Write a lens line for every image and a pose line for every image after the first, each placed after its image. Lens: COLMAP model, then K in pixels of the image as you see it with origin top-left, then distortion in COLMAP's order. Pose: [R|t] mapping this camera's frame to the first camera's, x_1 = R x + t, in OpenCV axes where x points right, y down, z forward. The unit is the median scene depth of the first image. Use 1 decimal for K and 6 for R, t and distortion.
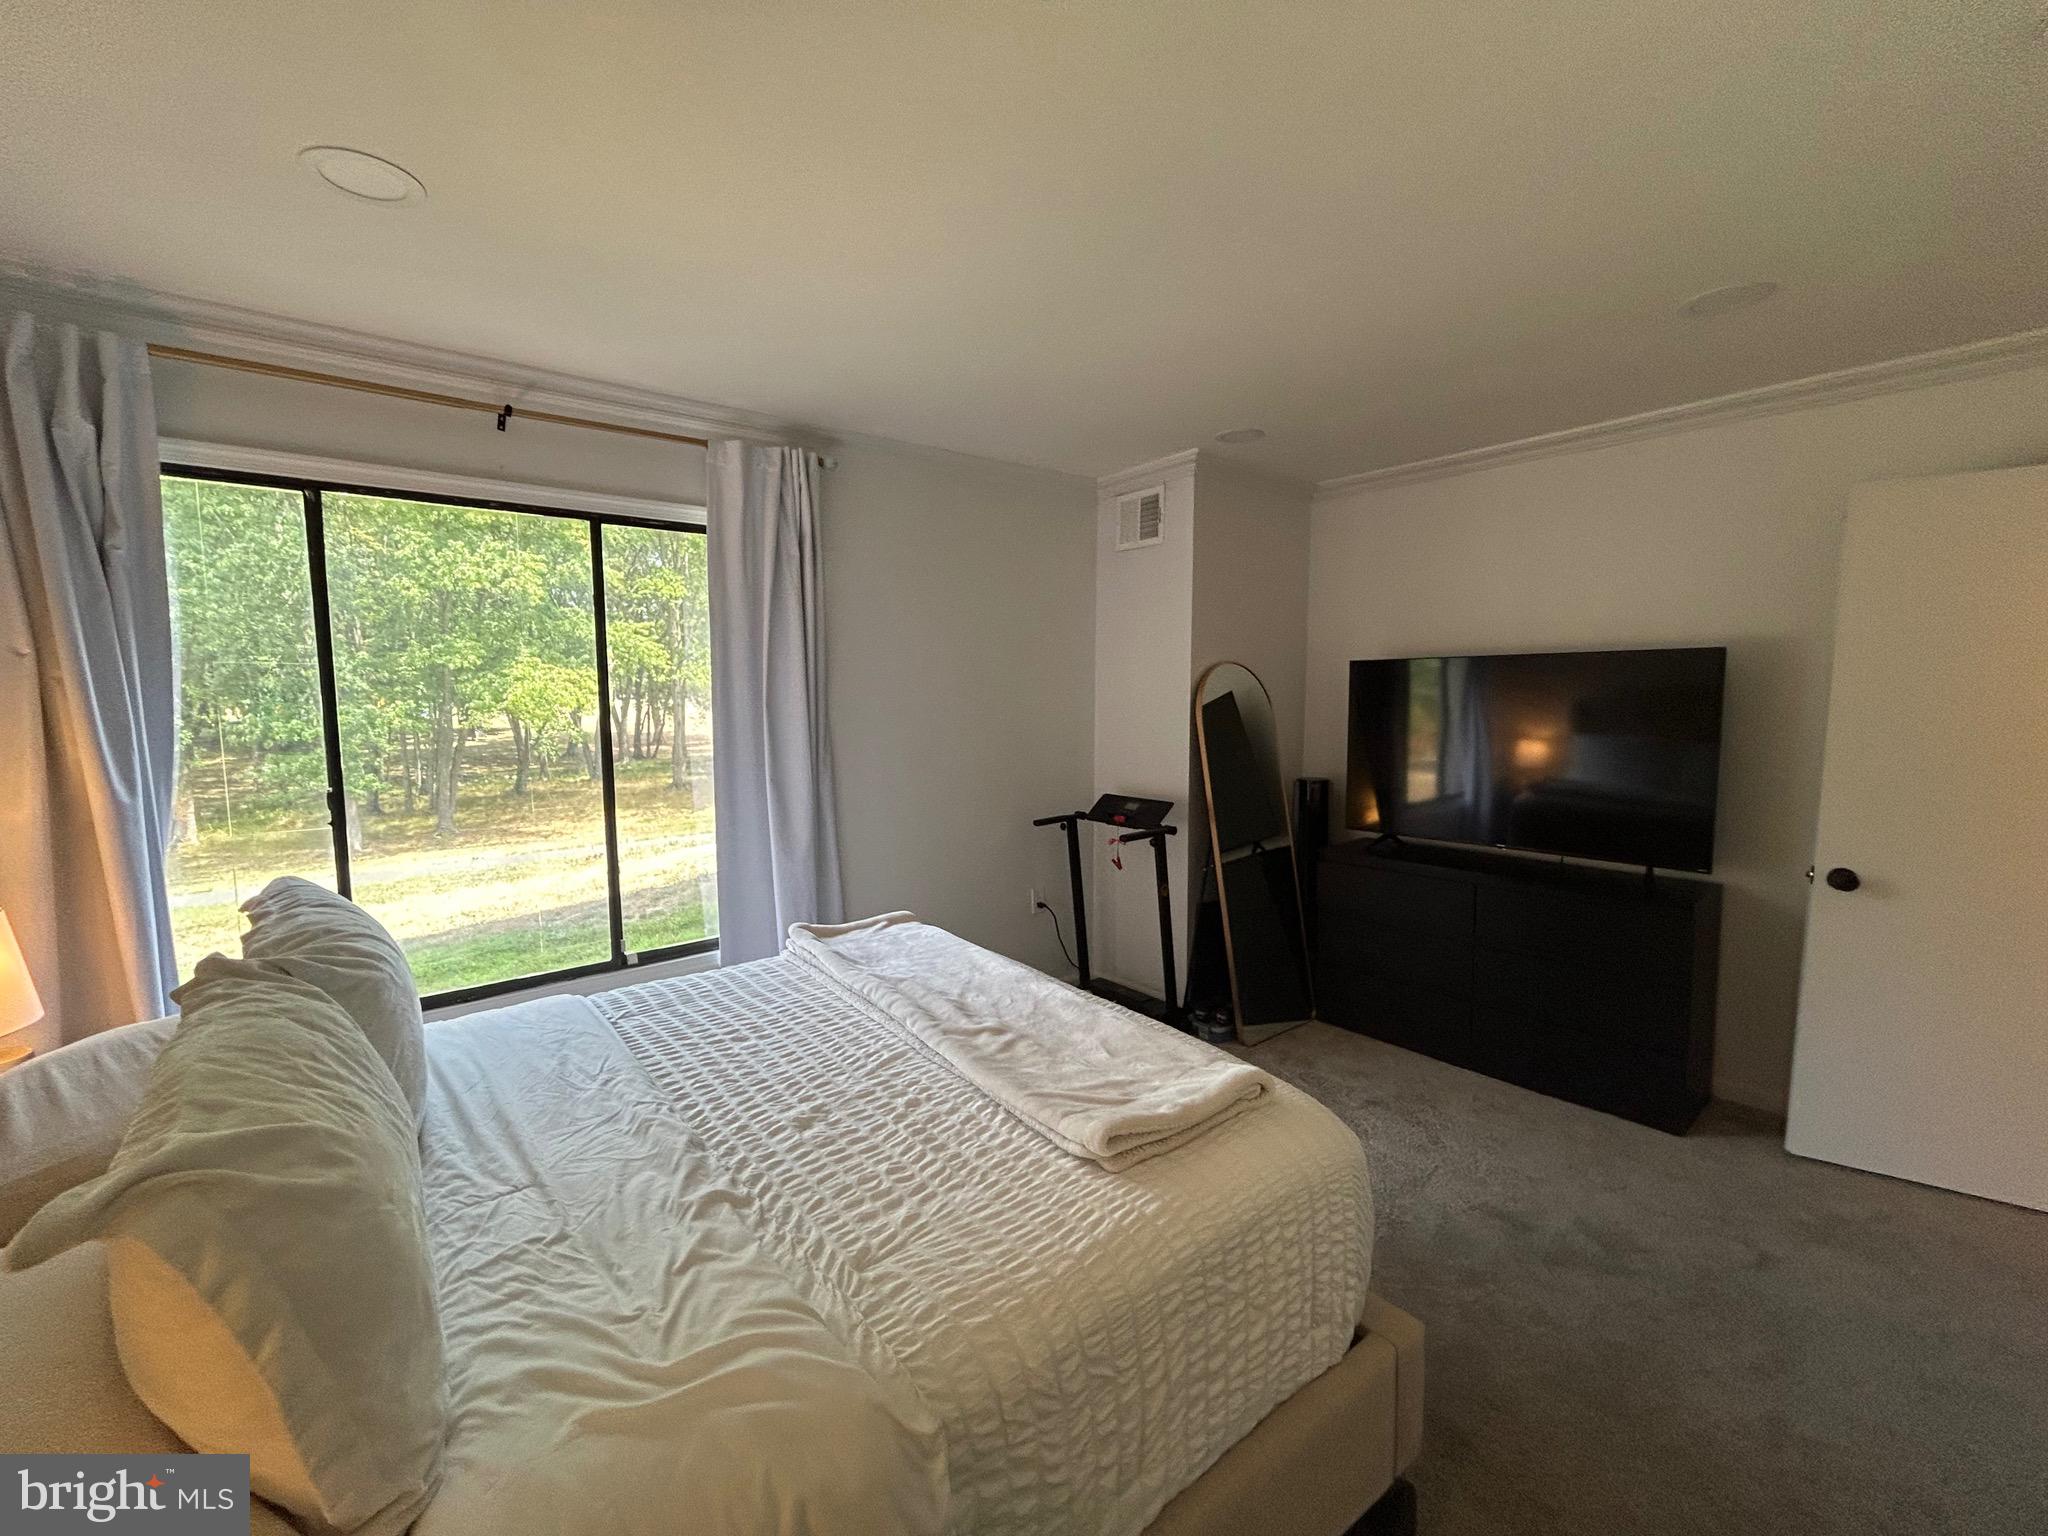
lens RADIAL K [[832.0, 0, 1023.0], [0, 832.0, 768.2], [0, 0, 1]] dist [-0.004151, 0.000770]
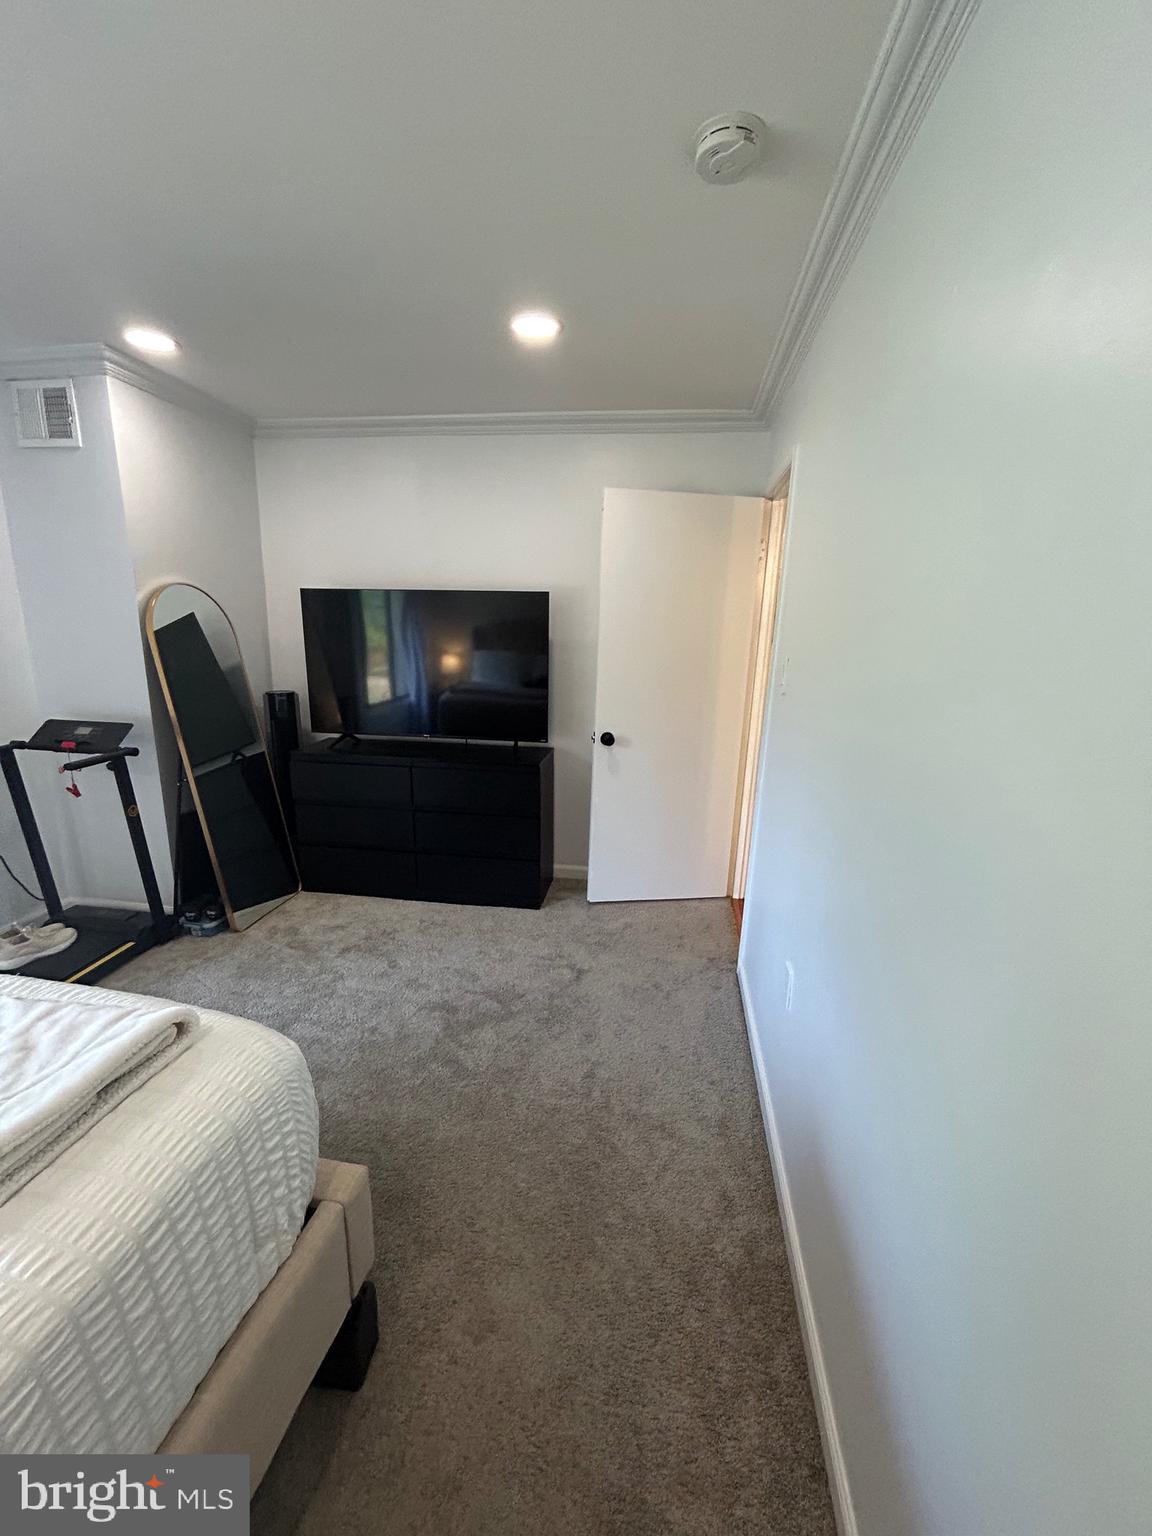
lens RADIAL K [[624.0, 0, 574.6], [0, 624.0, 766.9], [0, 0, 1]] dist [-0.004151, 0.000770]
pose [[0.742984, -0.127210, 0.657109, 0.077014], [0.030436, 0.987178, 0.156694, -0.009434], [-0.668617, -0.096421, 0.737329, 0.080678]]
